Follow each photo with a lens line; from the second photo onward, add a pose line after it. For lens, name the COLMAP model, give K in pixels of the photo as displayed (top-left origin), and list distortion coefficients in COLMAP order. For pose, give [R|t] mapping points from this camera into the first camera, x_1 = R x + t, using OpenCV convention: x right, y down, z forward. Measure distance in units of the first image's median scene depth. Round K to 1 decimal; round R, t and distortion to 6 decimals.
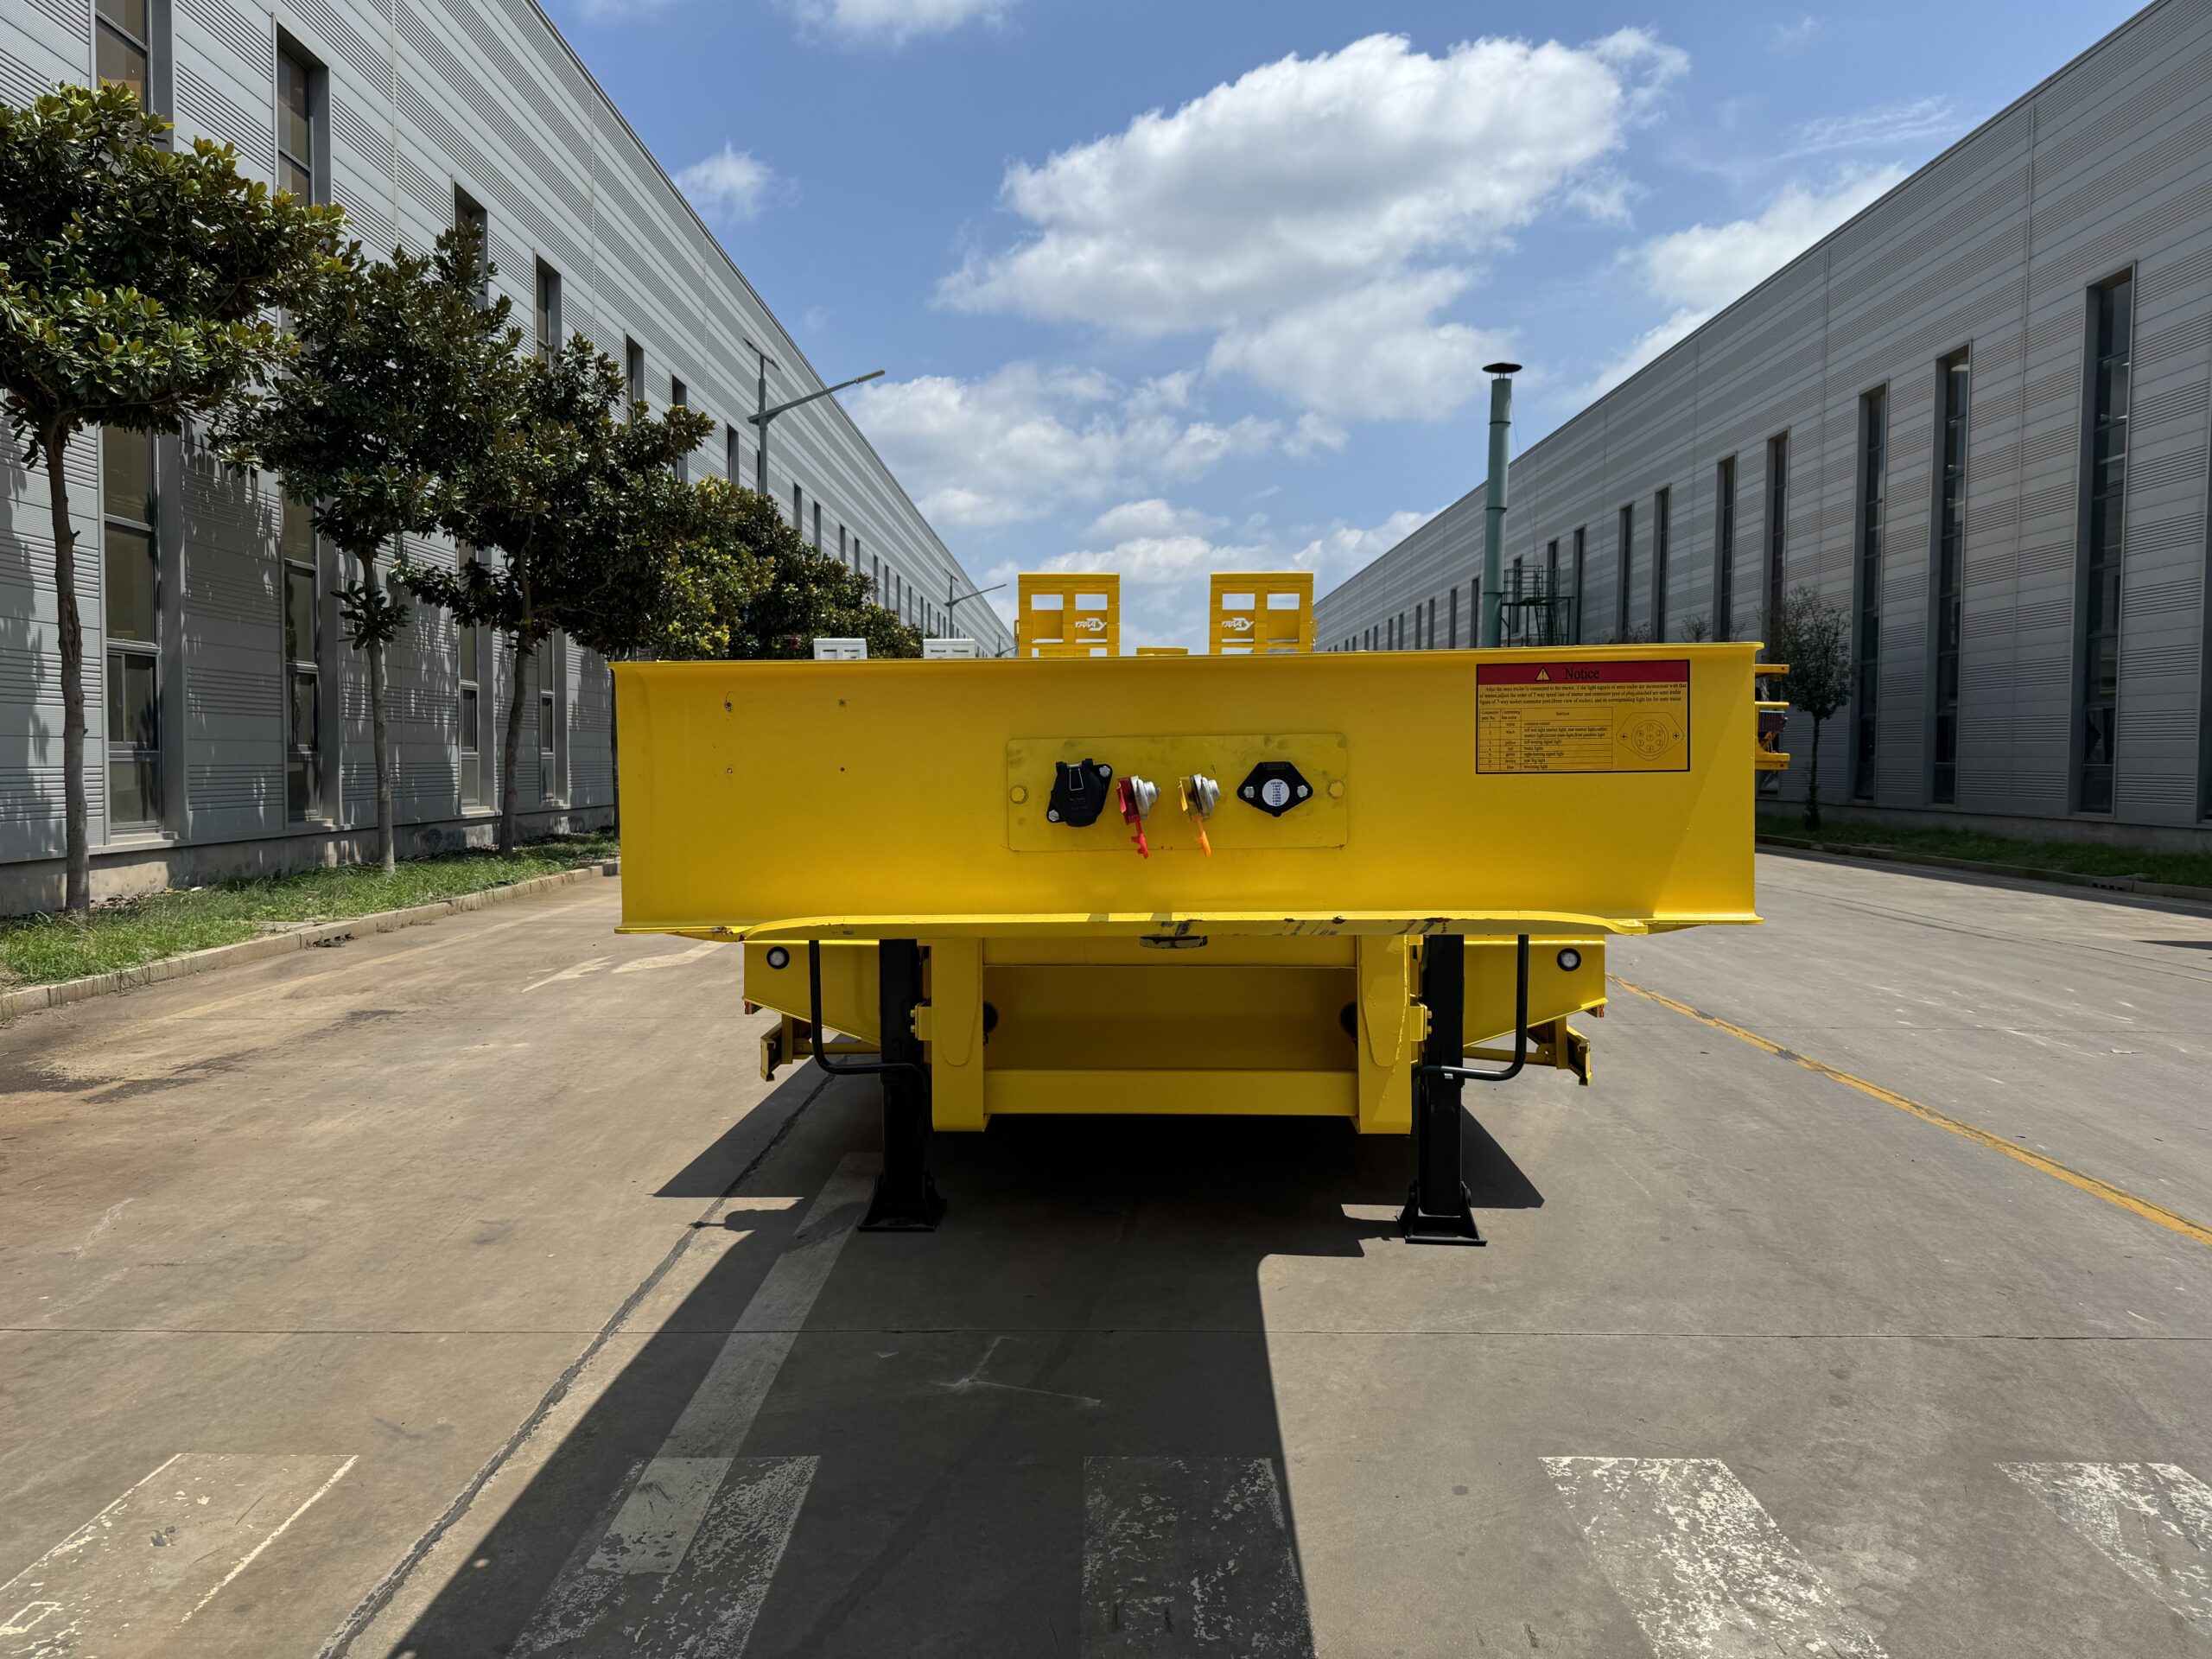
lens RADIAL K [[1543.5, 0, 1106.0], [0, 1543.5, 829.5], [0, 0, 1]] dist [0.013089, -0.023970]
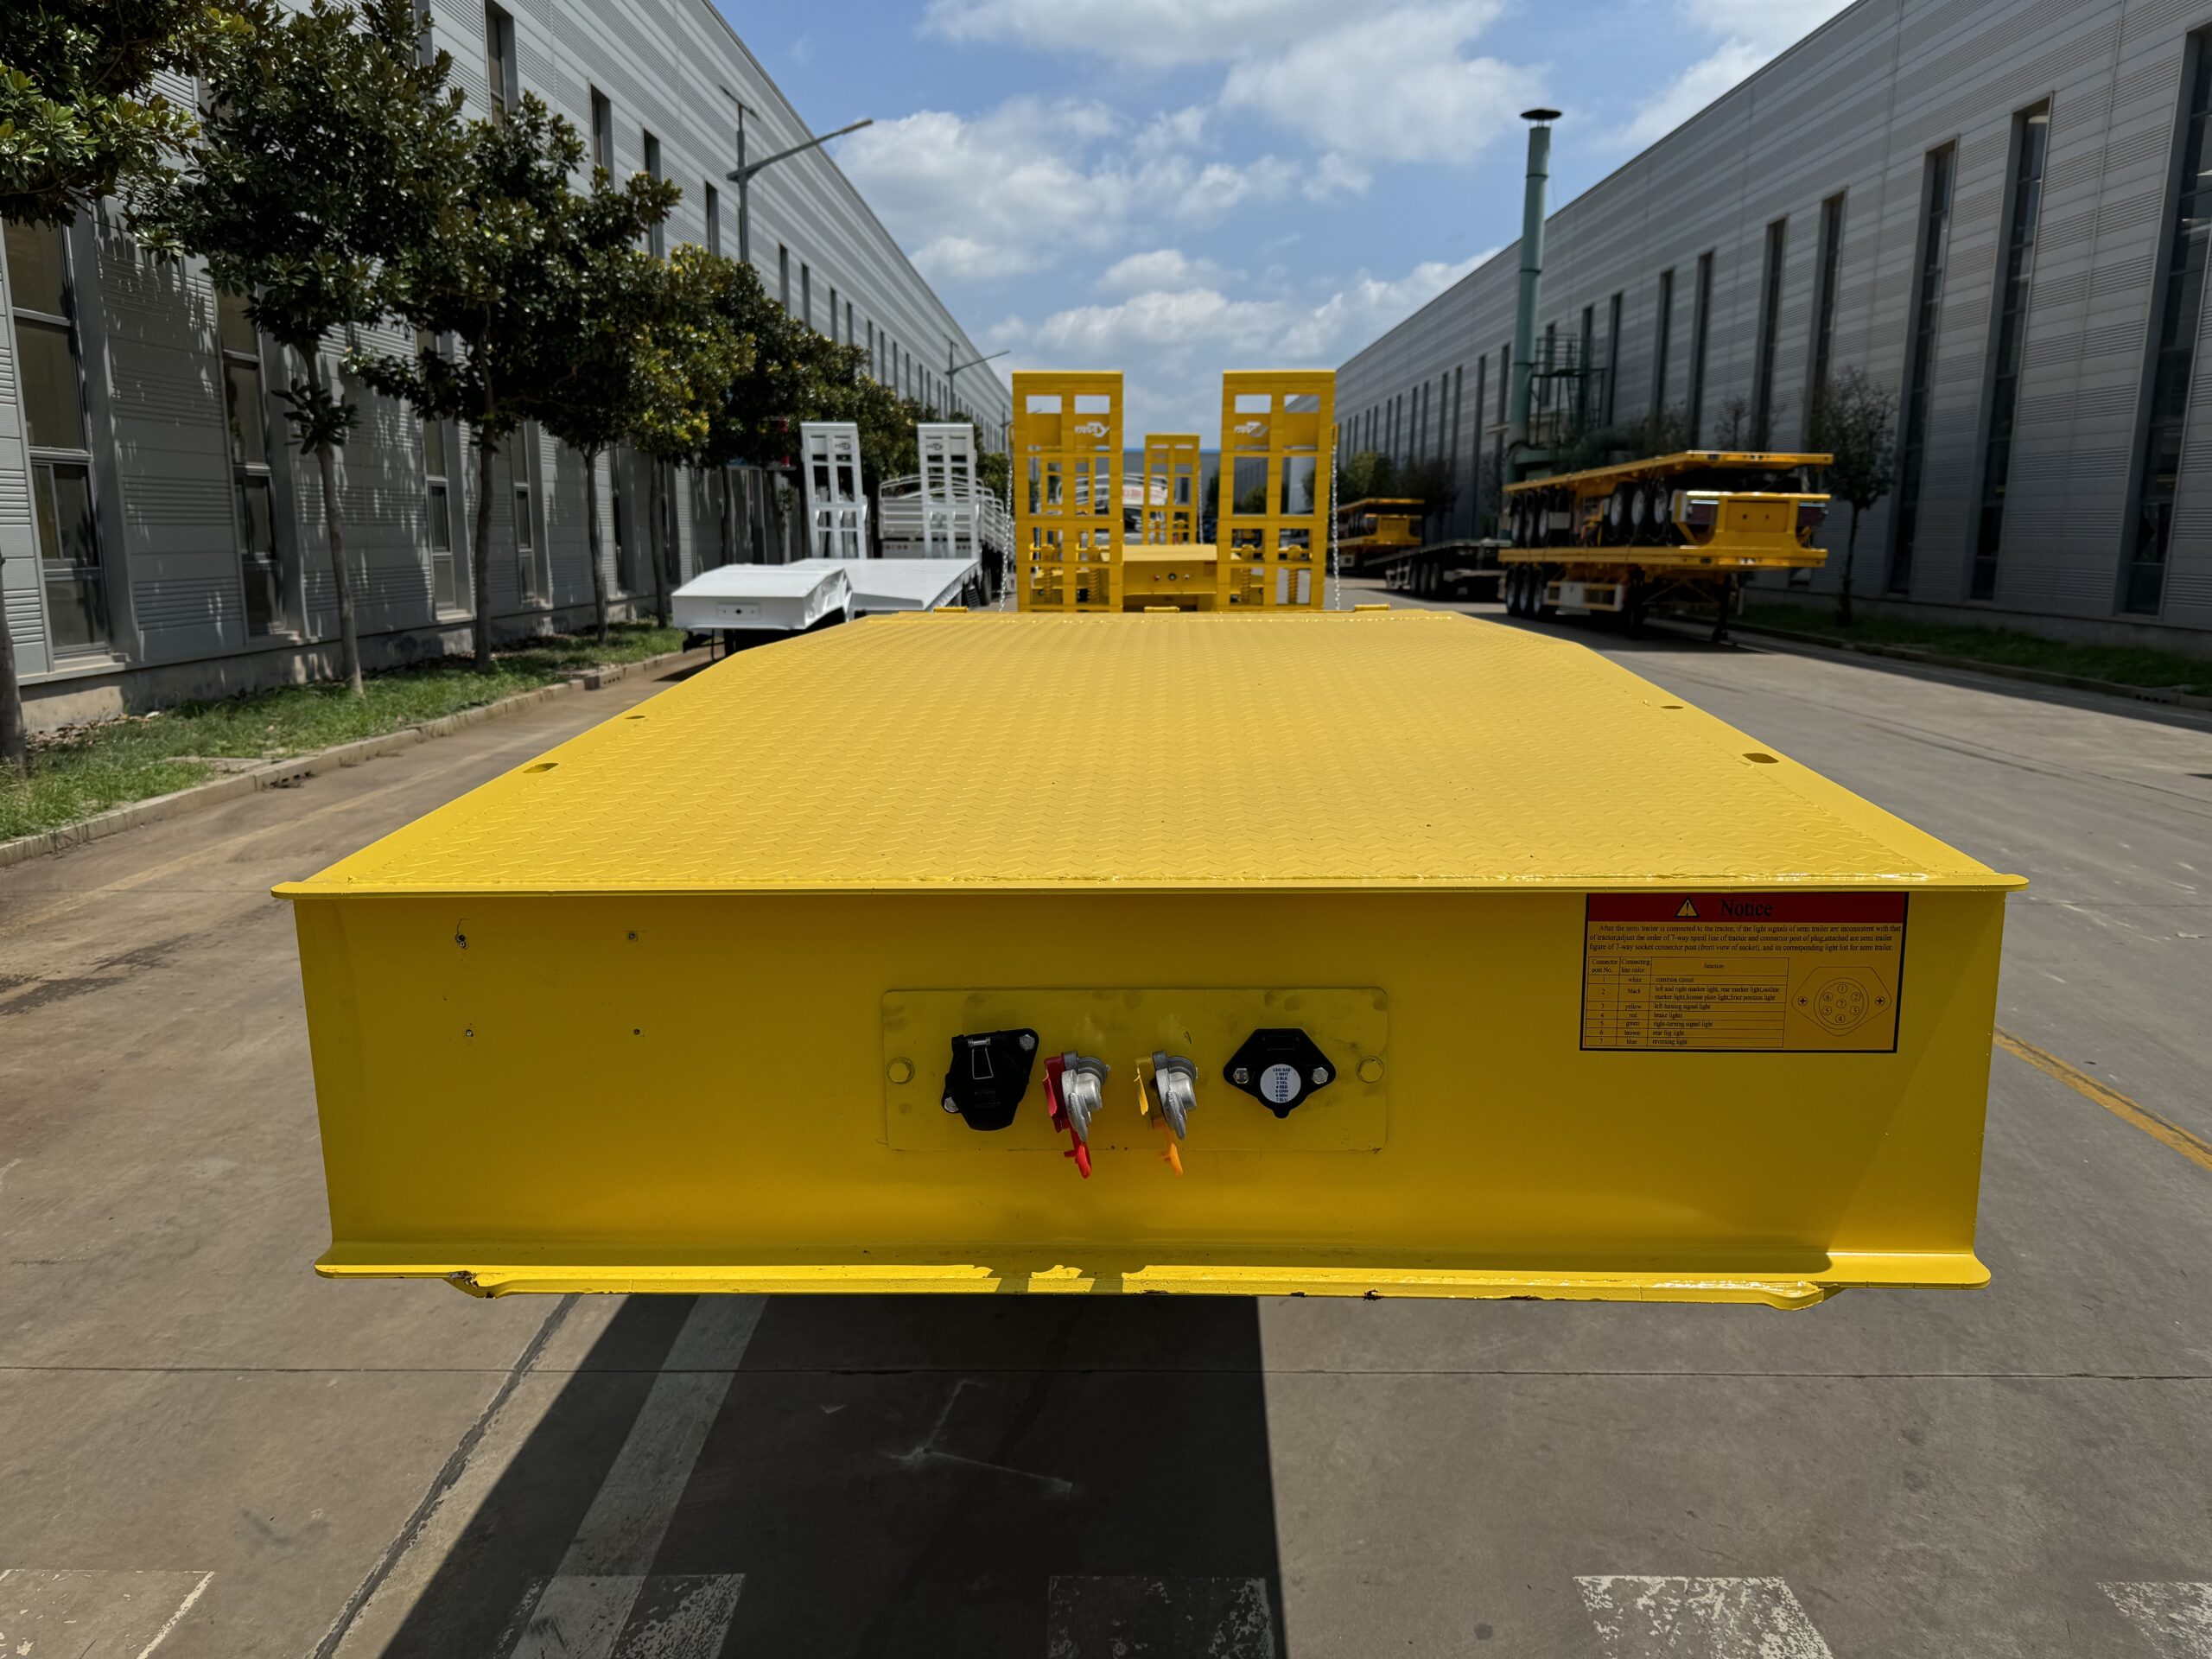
lens RADIAL K [[1553.8, 0, 1112.9], [0, 1553.8, 833.0], [0, 0, 1]] dist [-0.008901, 0.000922]
pose [[0.999995, 0.002189, -0.002096, 0.008617], [-0.001856, 0.989062, 0.147492, -0.052097], [0.002396, -0.147487, 0.989061, 0.078372]]
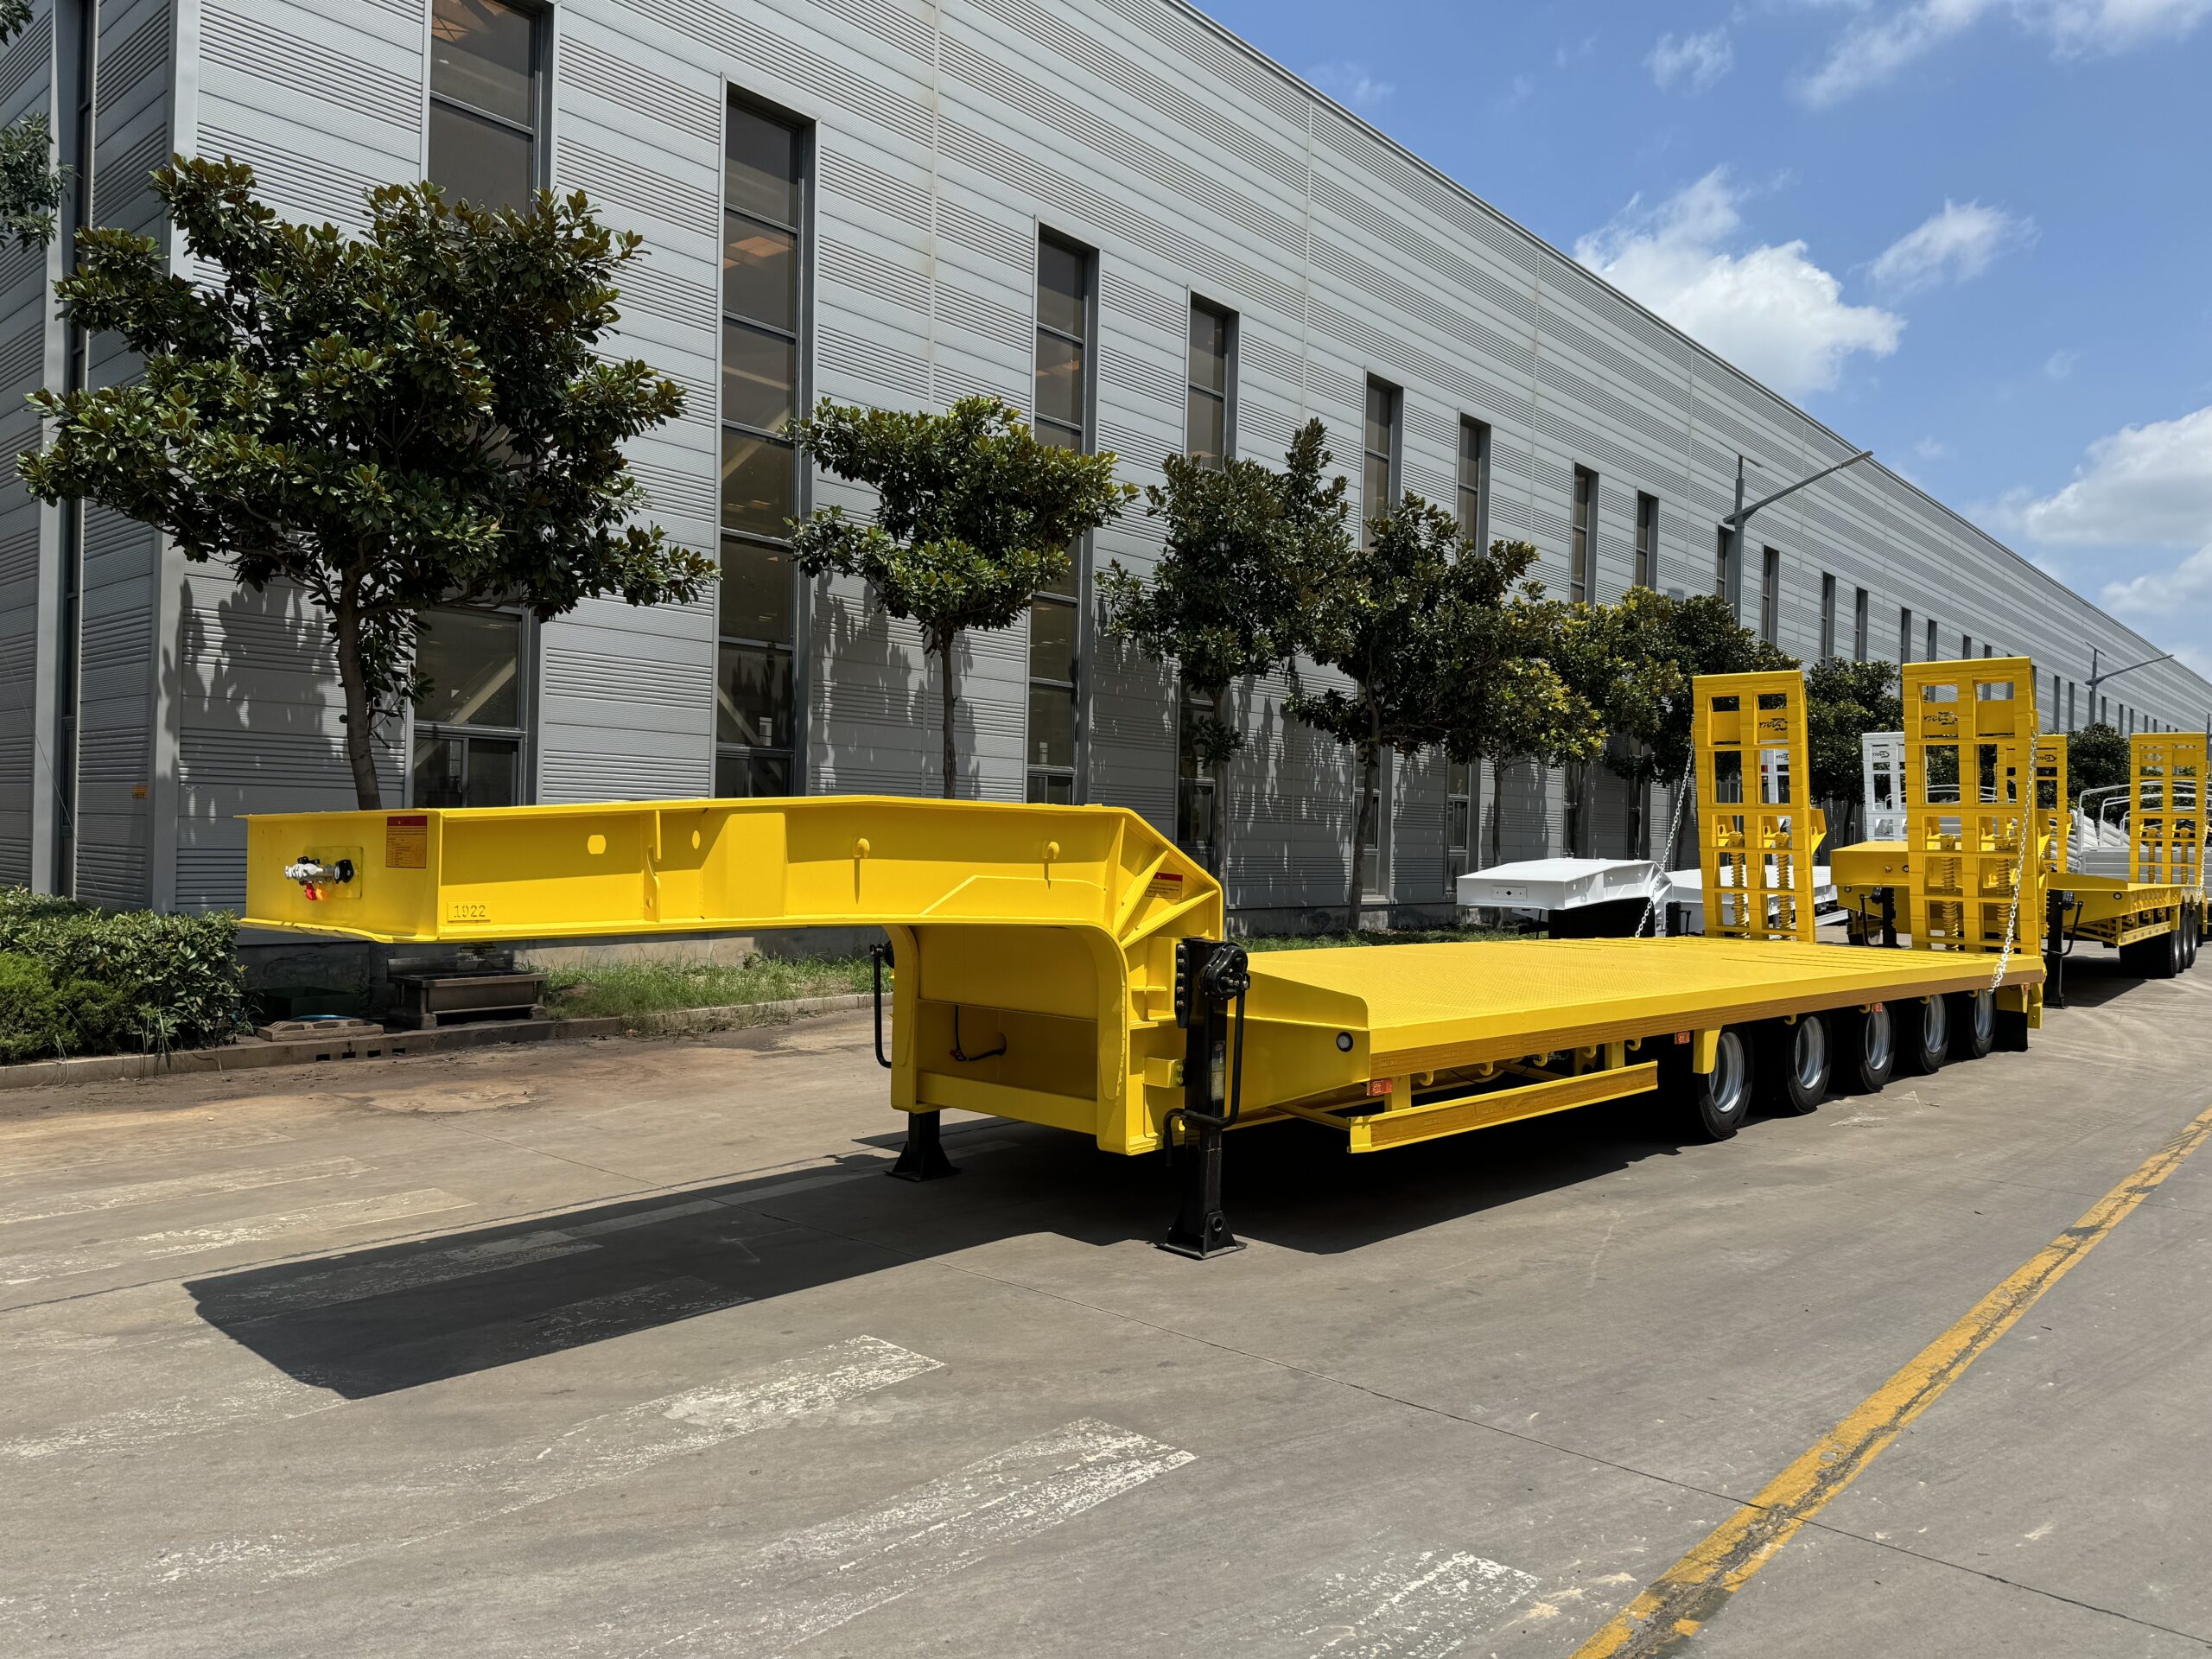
lens RADIAL K [[1544.4, 0, 1144.5], [0, 1544.4, 830.4], [0, 0, 1]] dist [0.120206, -0.216819]
pose [[0.755119, 0.006395, -0.655557, 0.571700], [-0.046770, 0.997930, -0.044139, -0.010064], [0.653918, 0.063991, 0.753855, 0.003064]]
